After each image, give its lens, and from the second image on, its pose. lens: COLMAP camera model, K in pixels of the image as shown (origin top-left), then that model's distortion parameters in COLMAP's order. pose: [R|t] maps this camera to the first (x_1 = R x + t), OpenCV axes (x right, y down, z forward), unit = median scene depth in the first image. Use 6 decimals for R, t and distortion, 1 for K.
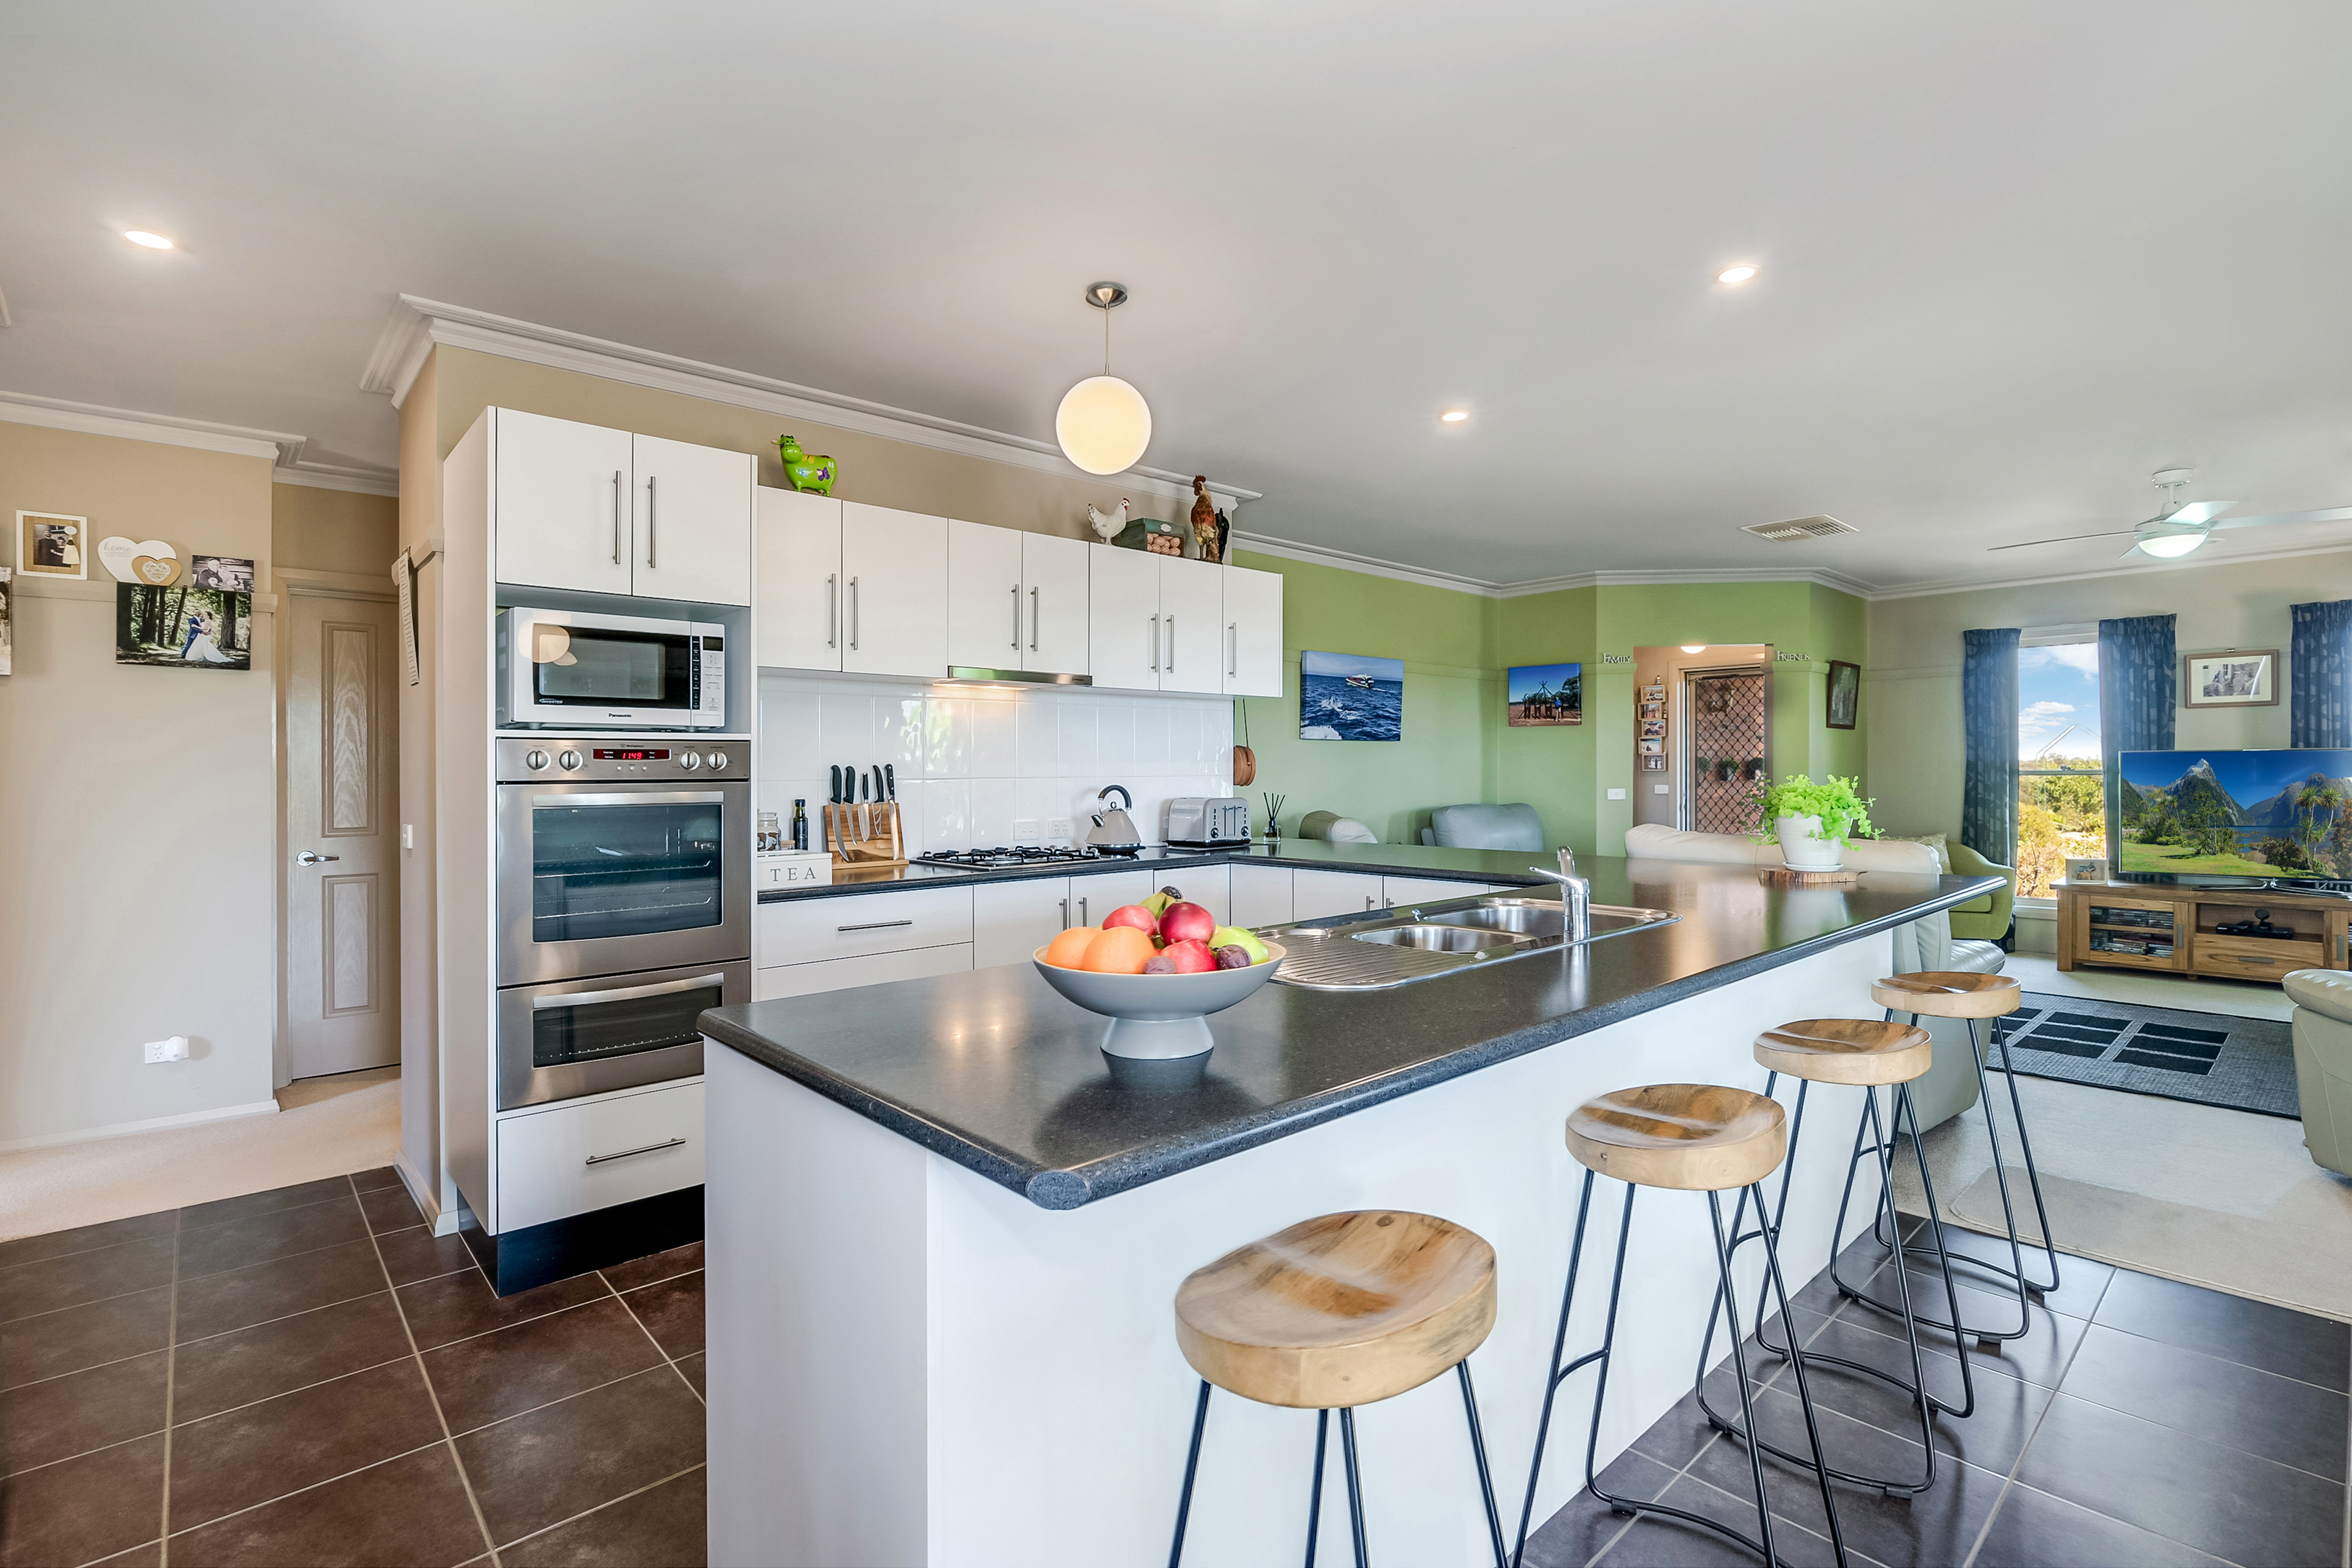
lens RADIAL K [[1090.5, 0, 1170.2], [0, 1090.5, 795.4], [0, 0, 1]] dist [0.001398, 0.000431]
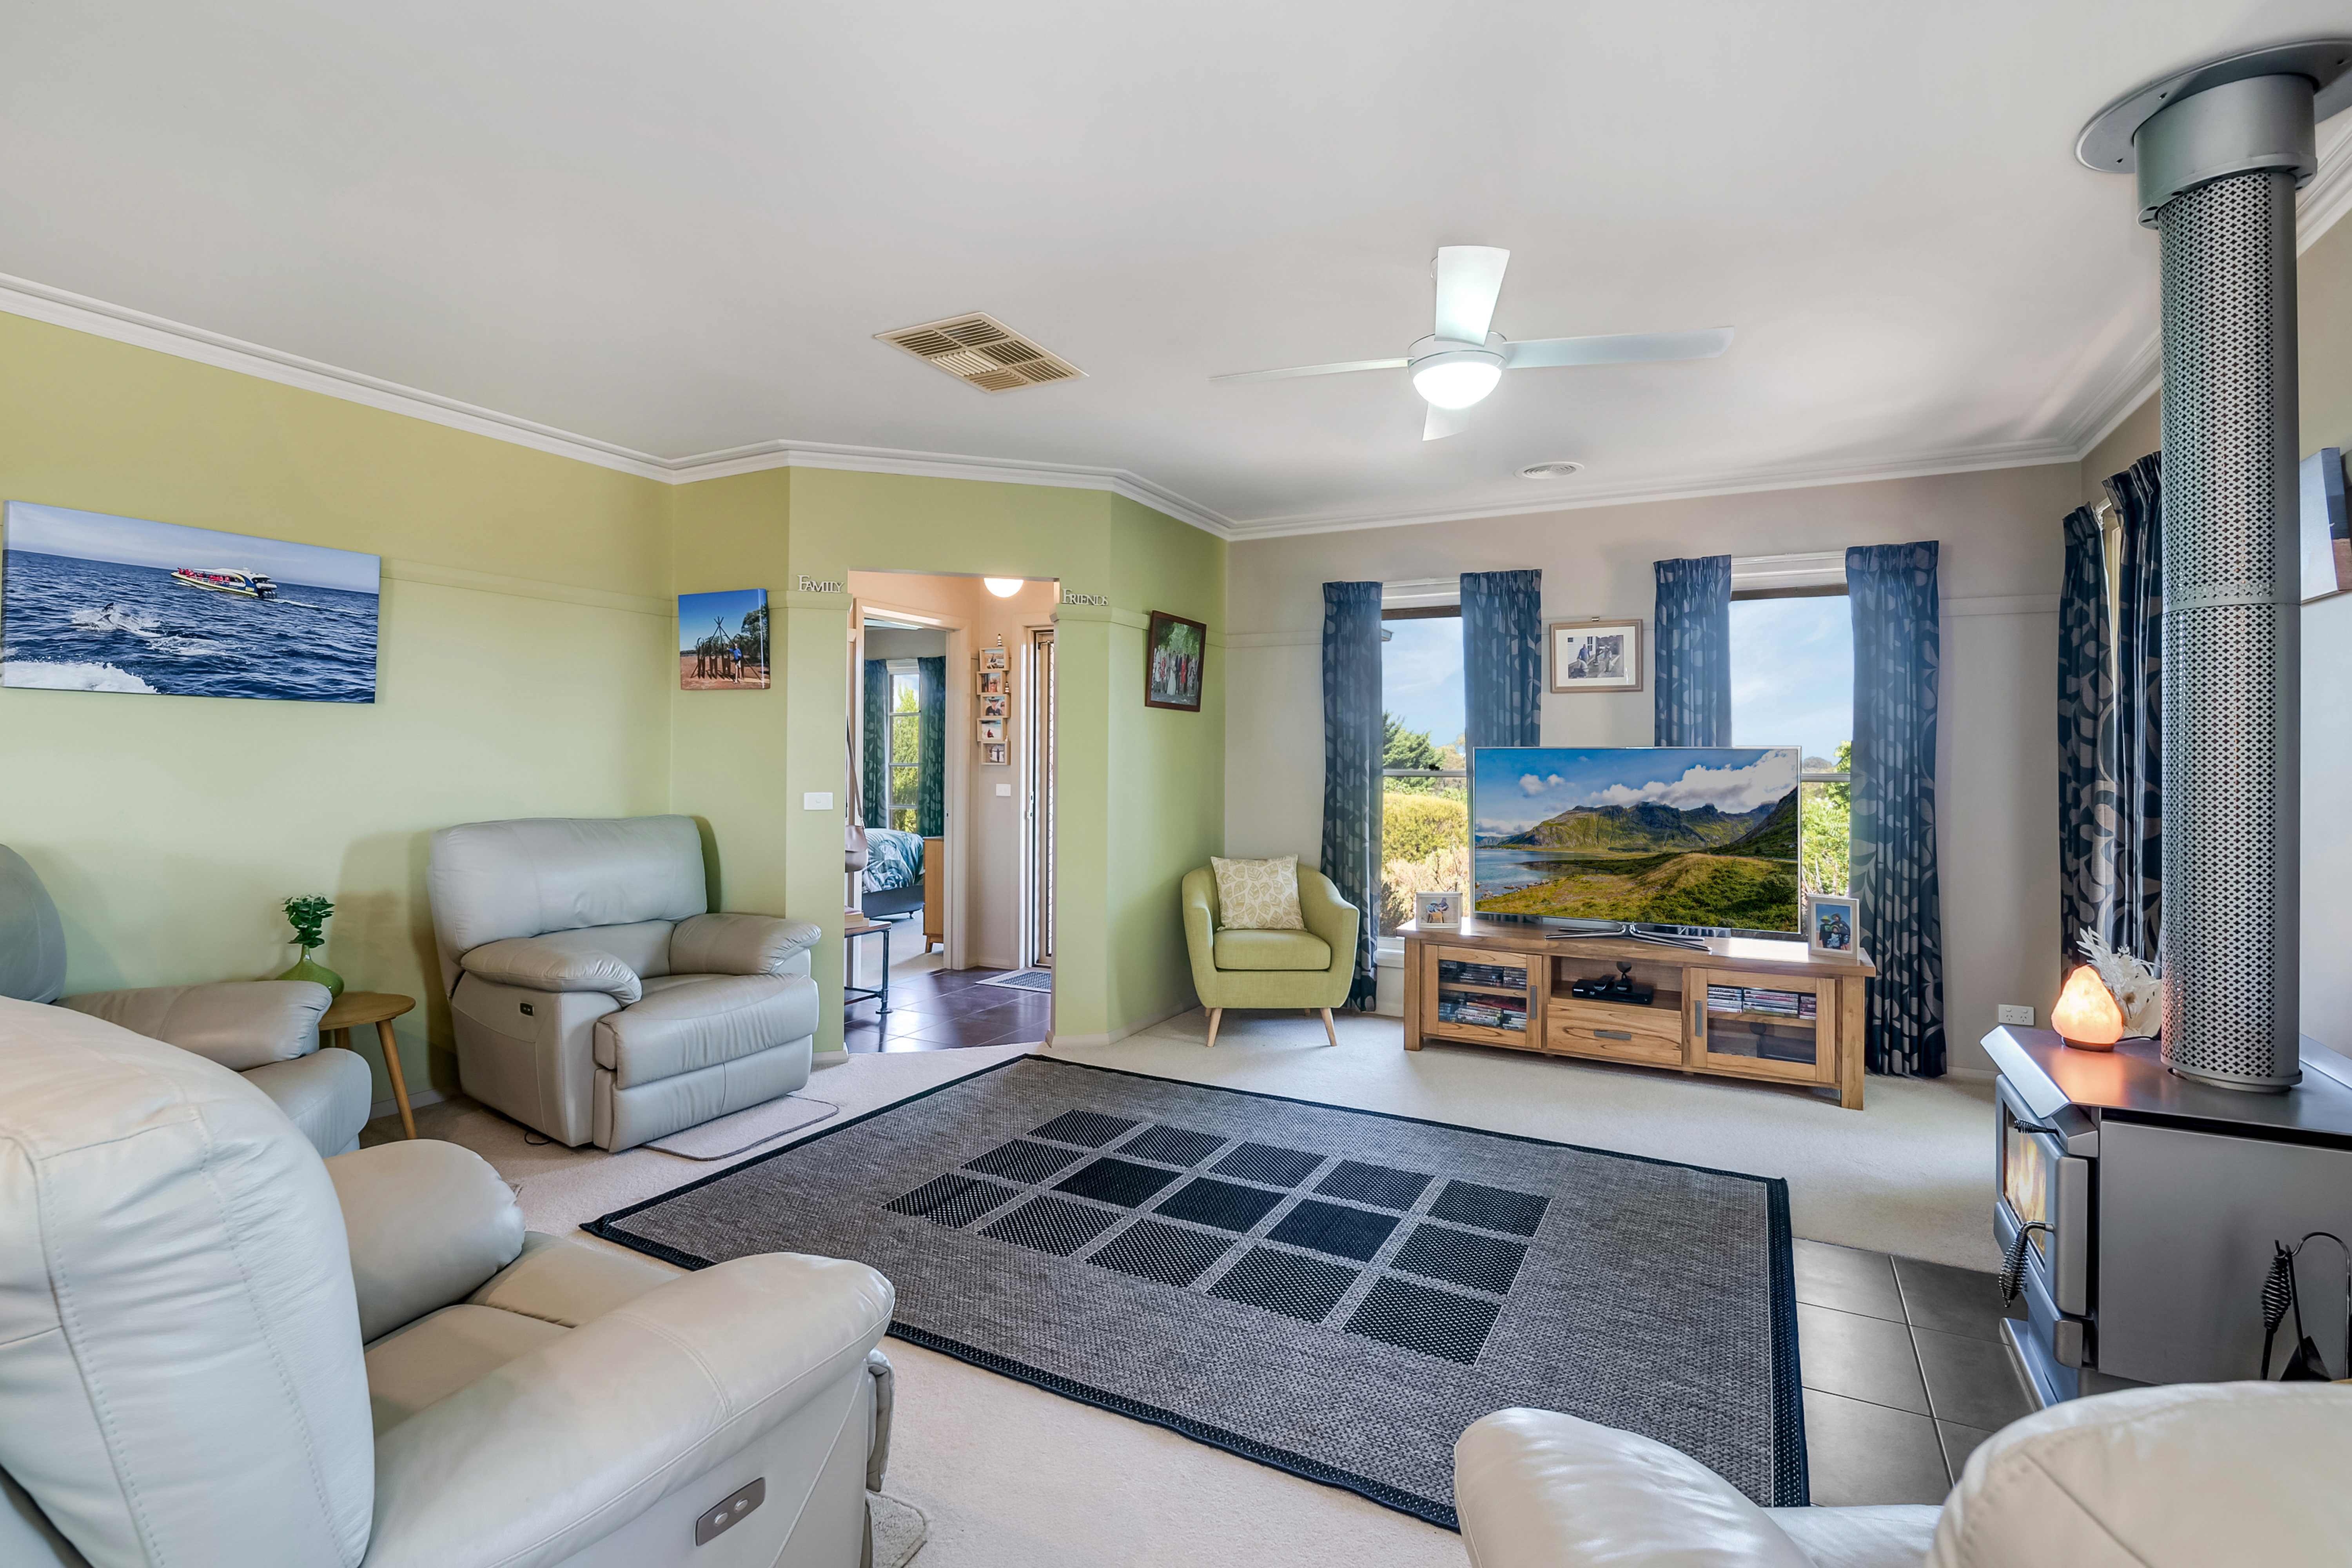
lens RADIAL K [[1090.5, 0, 1181.5], [0, 1090.5, 768.2], [0, 0, 1]] dist [0.001398, 0.000431]
pose [[0.939516, 0.013083, 0.342256, 0.424297], [-0.008080, 0.999839, -0.016038, -0.012741], [-0.342410, 0.012303, 0.939470, 0.369889]]
